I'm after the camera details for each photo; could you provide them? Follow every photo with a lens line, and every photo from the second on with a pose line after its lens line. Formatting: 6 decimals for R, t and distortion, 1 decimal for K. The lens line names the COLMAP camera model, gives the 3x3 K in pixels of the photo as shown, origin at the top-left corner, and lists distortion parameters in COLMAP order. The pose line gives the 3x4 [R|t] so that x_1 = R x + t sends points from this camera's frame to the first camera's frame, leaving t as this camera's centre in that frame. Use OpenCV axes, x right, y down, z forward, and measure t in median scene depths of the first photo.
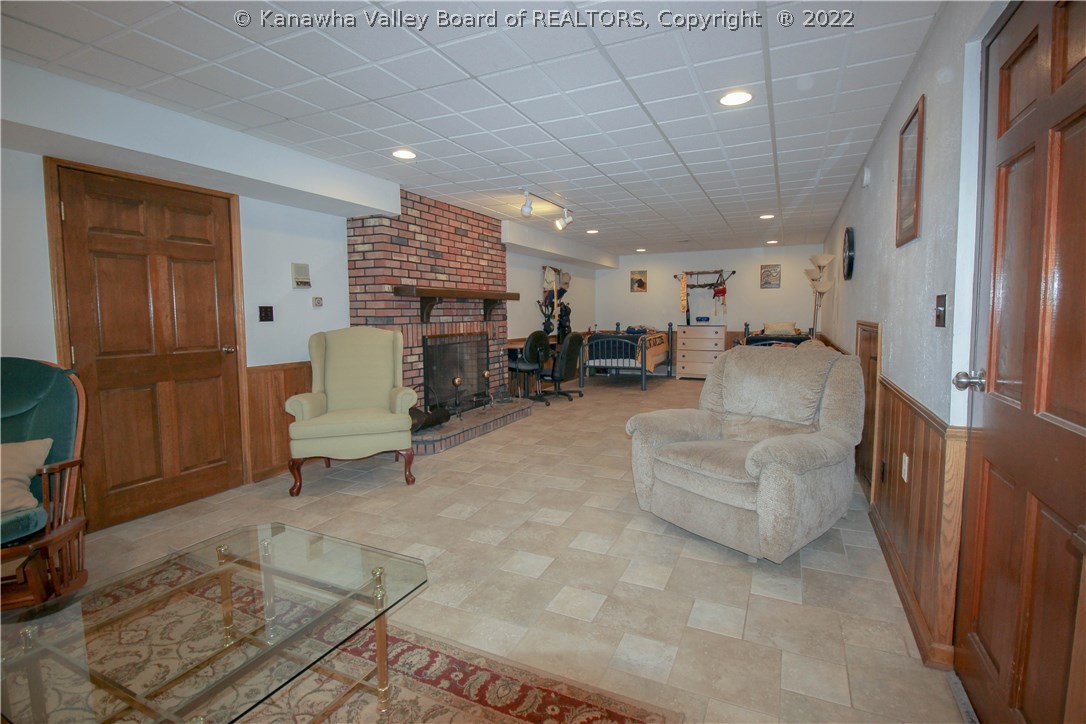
lens RADIAL K [[510.6, 0, 551.6], [0, 510.6, 353.1], [0, 0, 1]] dist [0.001415, 0.000016]
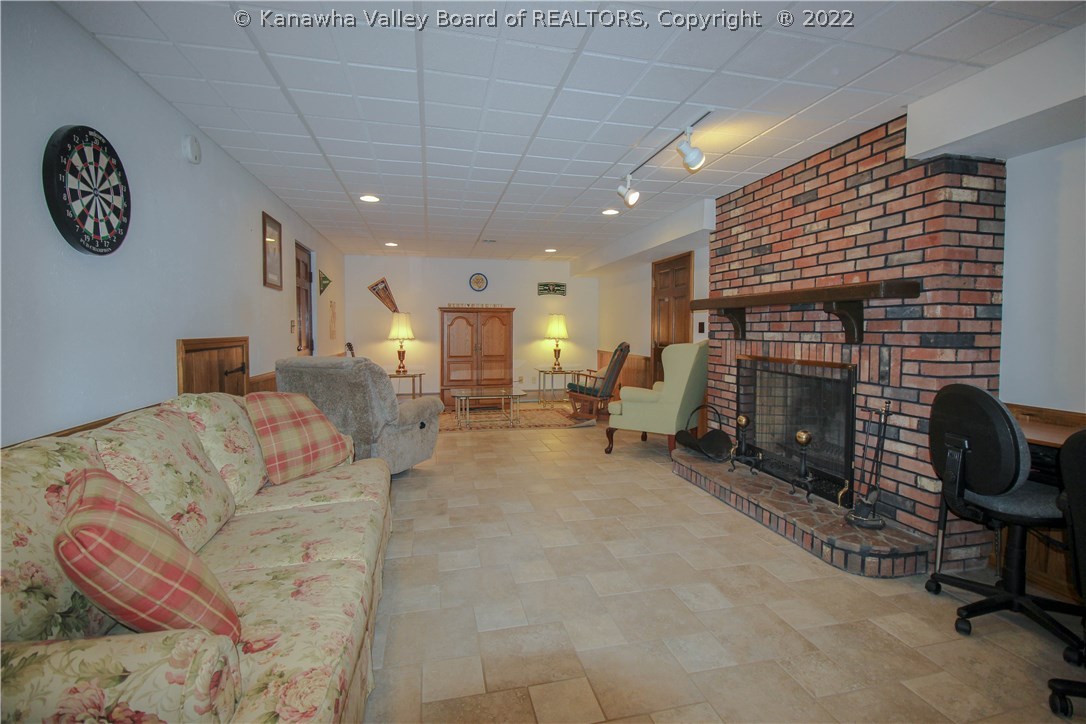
lens RADIAL K [[510.6, 0, 552.2], [0, 510.6, 360.9], [0, 0, 1]] dist [0.001415, 0.000016]
pose [[-0.779949, 0.041779, -0.624446, 0.477803], [-0.049750, 0.990473, 0.128407, -0.108954], [0.623862, 0.131218, -0.770440, 1.363451]]
